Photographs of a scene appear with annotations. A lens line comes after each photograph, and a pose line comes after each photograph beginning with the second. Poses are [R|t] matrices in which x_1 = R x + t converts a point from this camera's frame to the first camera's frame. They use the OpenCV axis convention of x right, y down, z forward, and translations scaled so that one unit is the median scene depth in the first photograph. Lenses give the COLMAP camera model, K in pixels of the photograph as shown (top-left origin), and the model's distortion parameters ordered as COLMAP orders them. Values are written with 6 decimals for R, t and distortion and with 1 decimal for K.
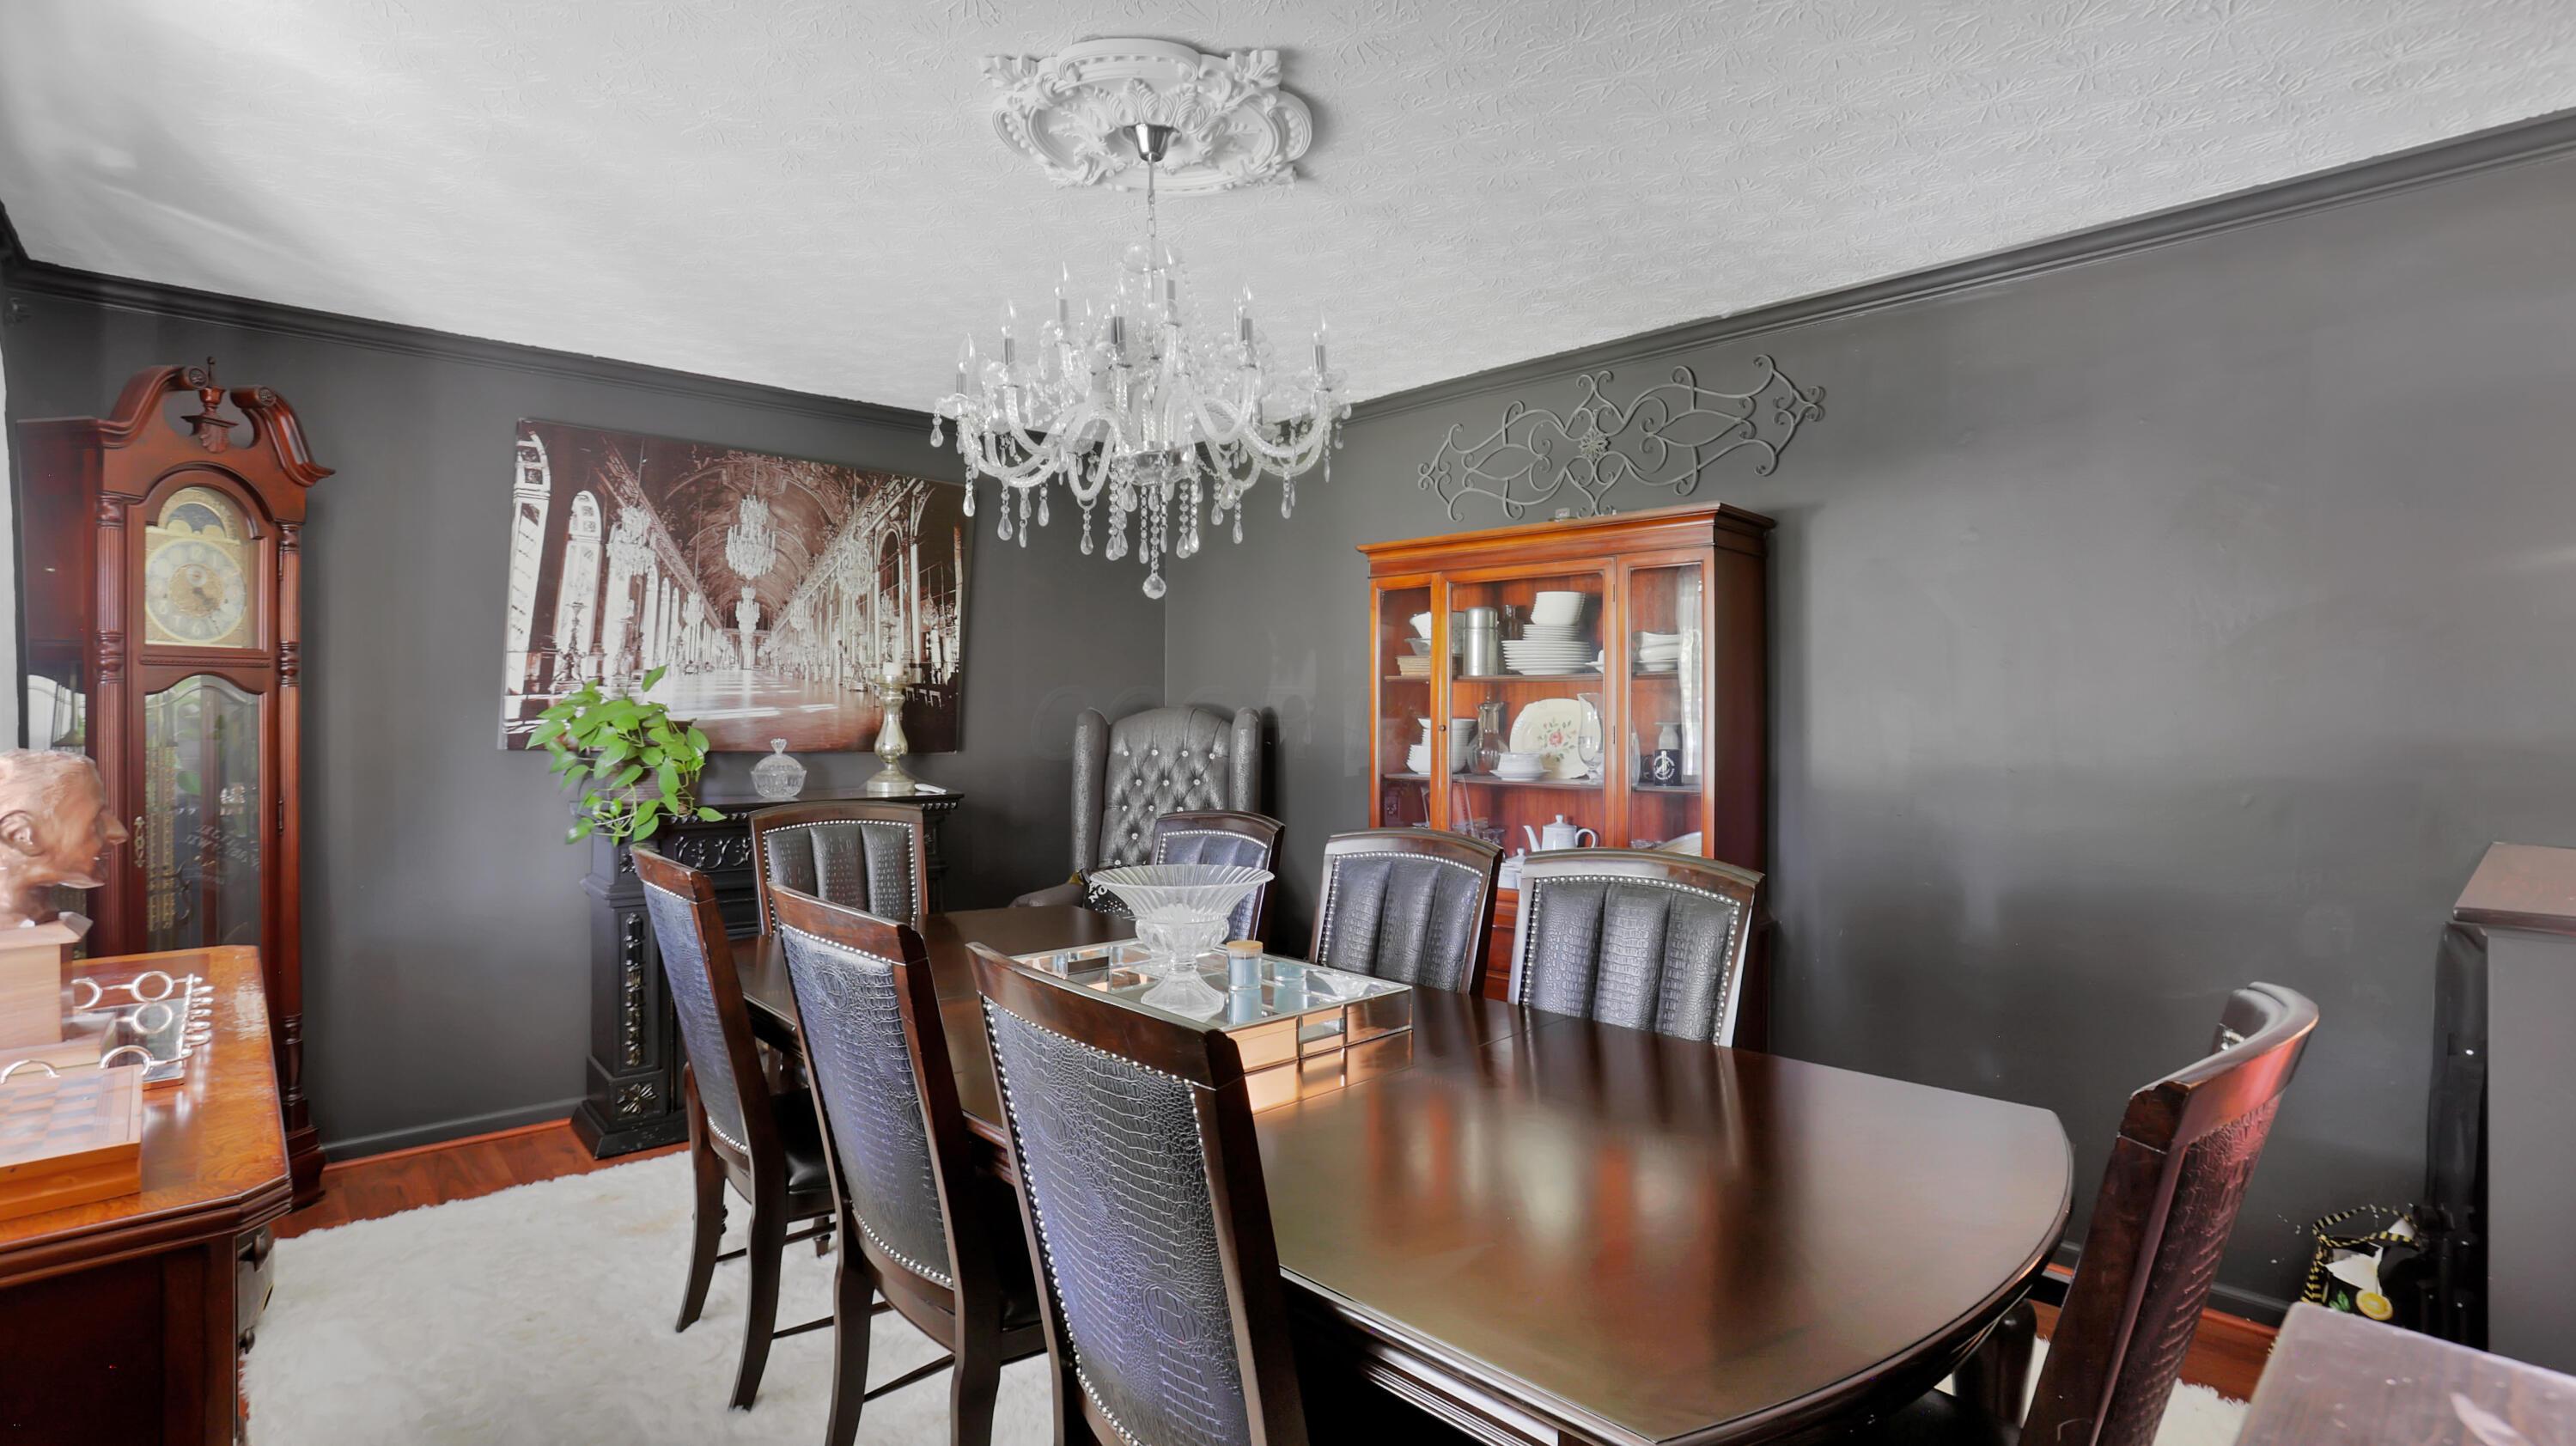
lens RADIAL K [[1267.4, 0, 1288.0], [0, 1267.4, 723.0], [0, 0, 1]] dist [0.000231, 0.000395]
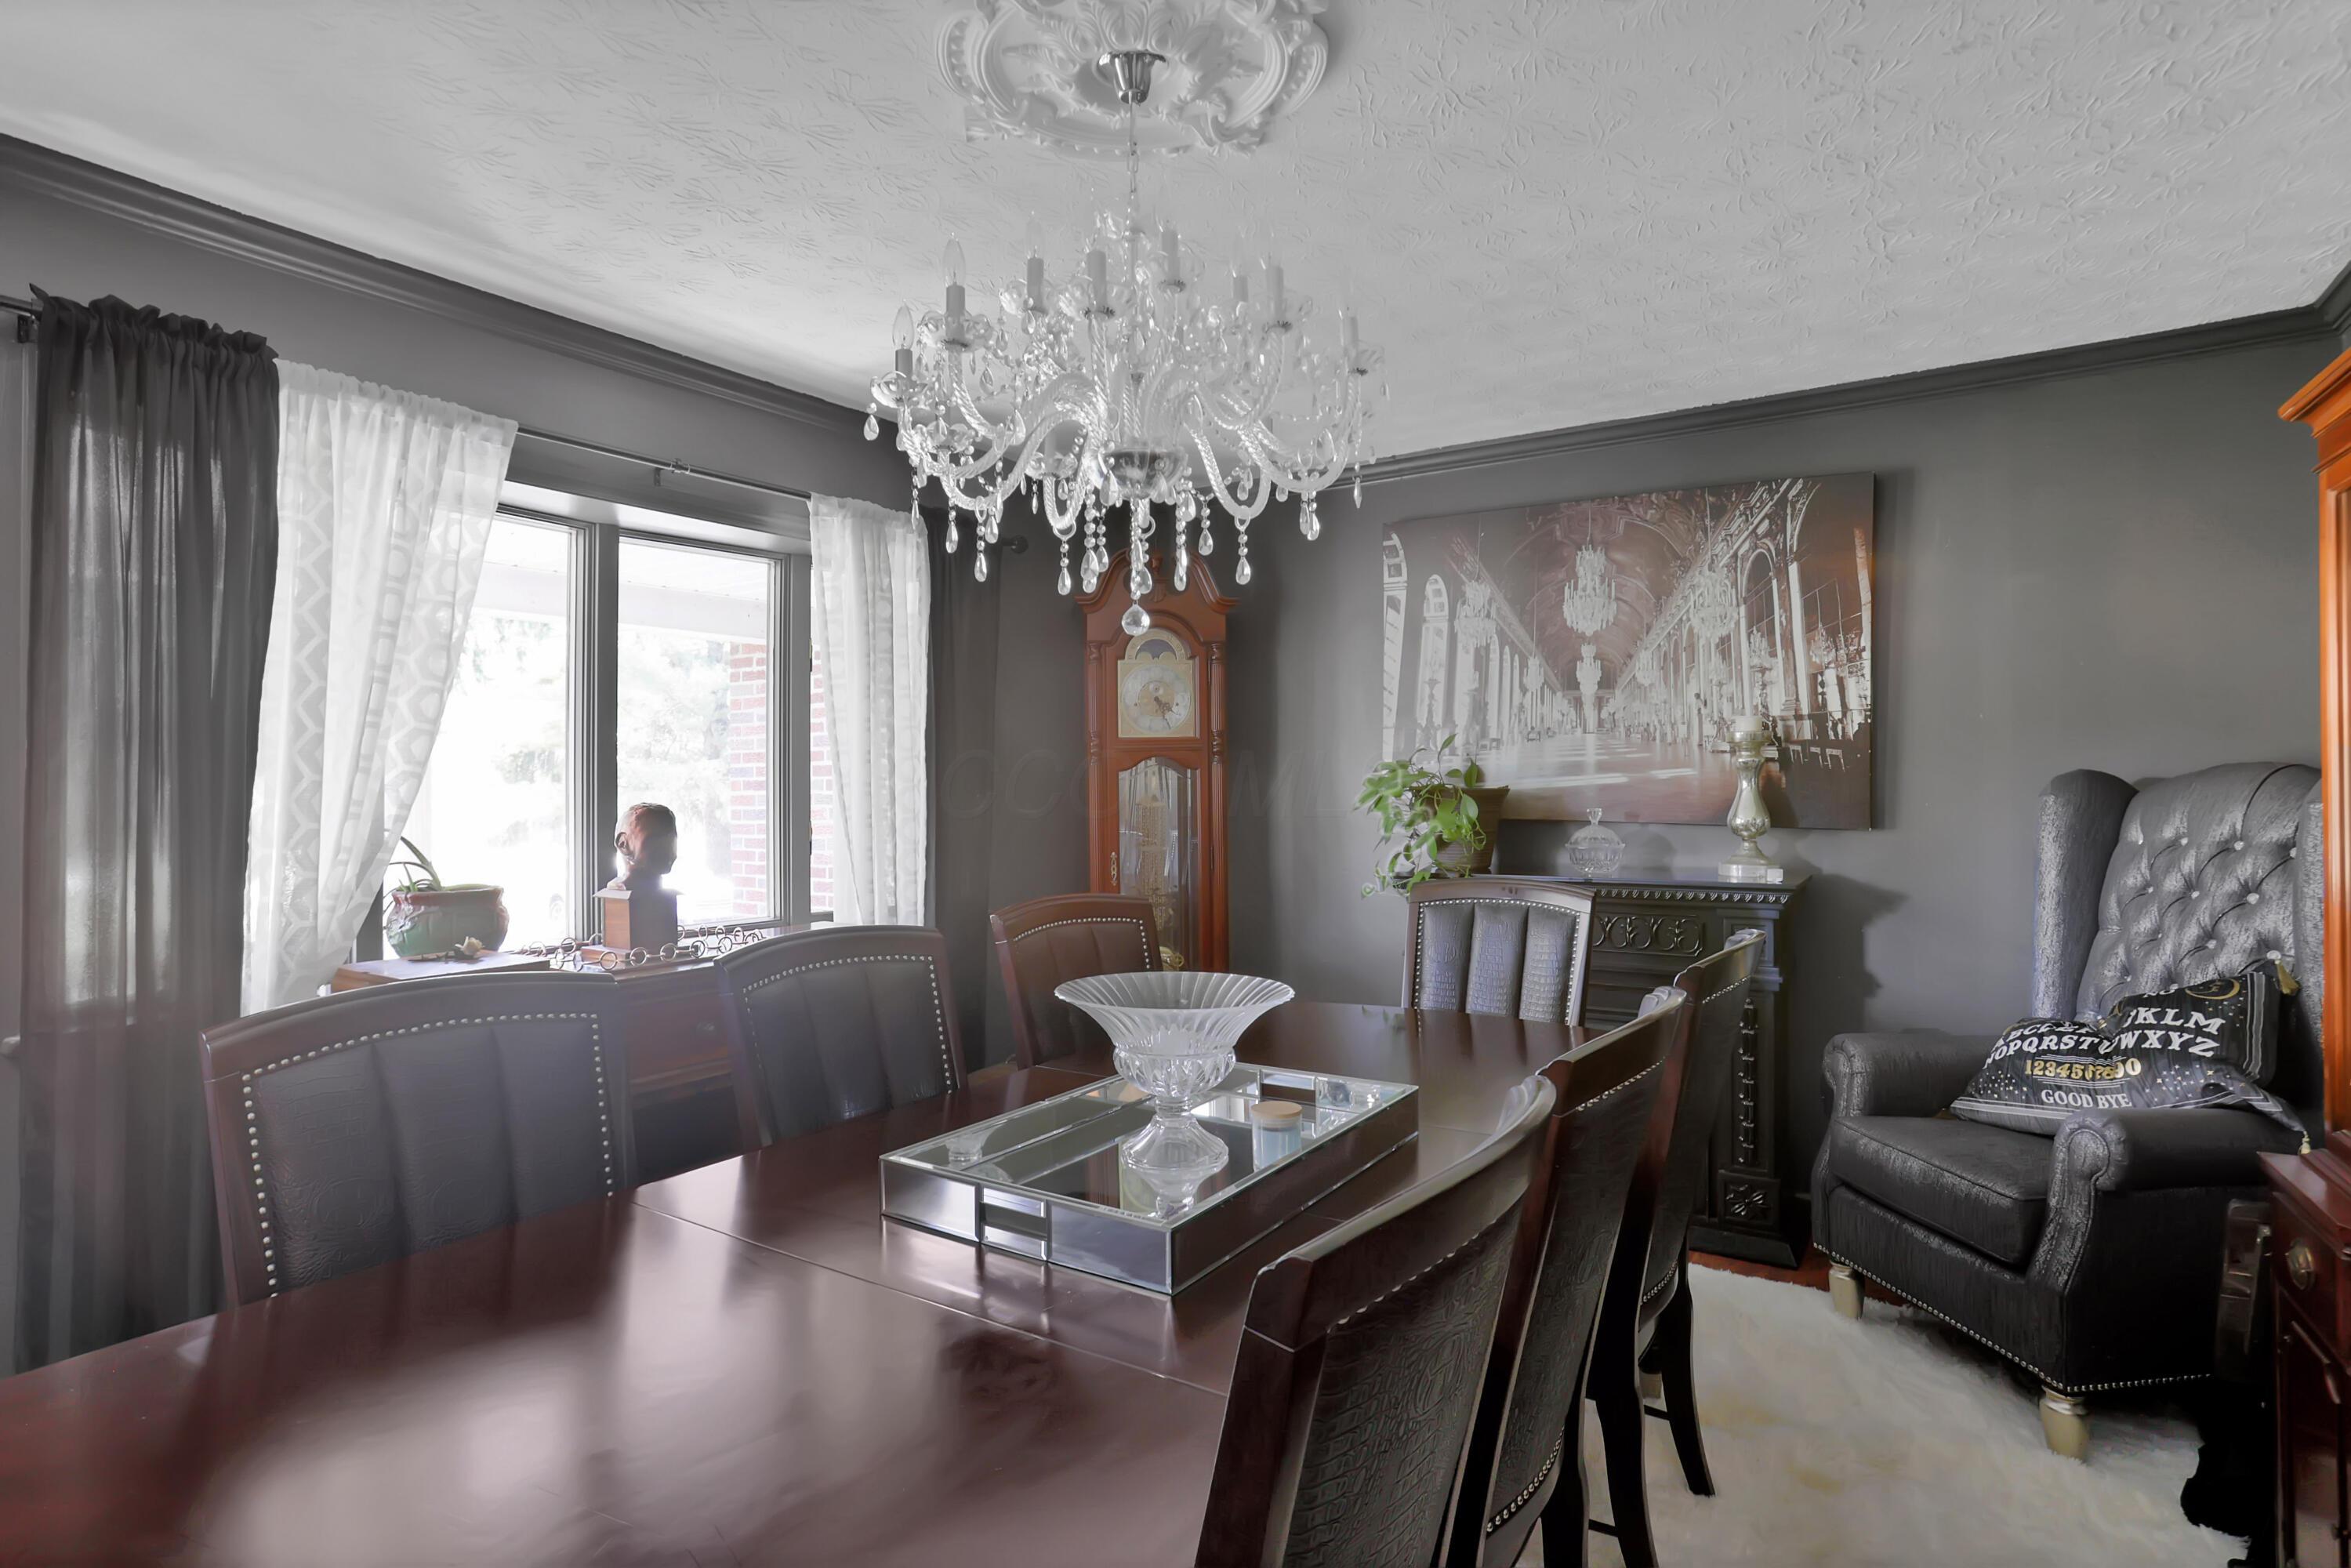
lens RADIAL K [[1247.3, 0, 1175.5], [0, 1247.3, 784.0], [0, 0, 1]] dist [-0.033071, 0.000006]
pose [[0.256486, -0.006557, -0.966526, 0.376337], [-0.001415, 0.999973, -0.007159, 0.002062], [0.966547, 0.003204, 0.256470, 0.476002]]
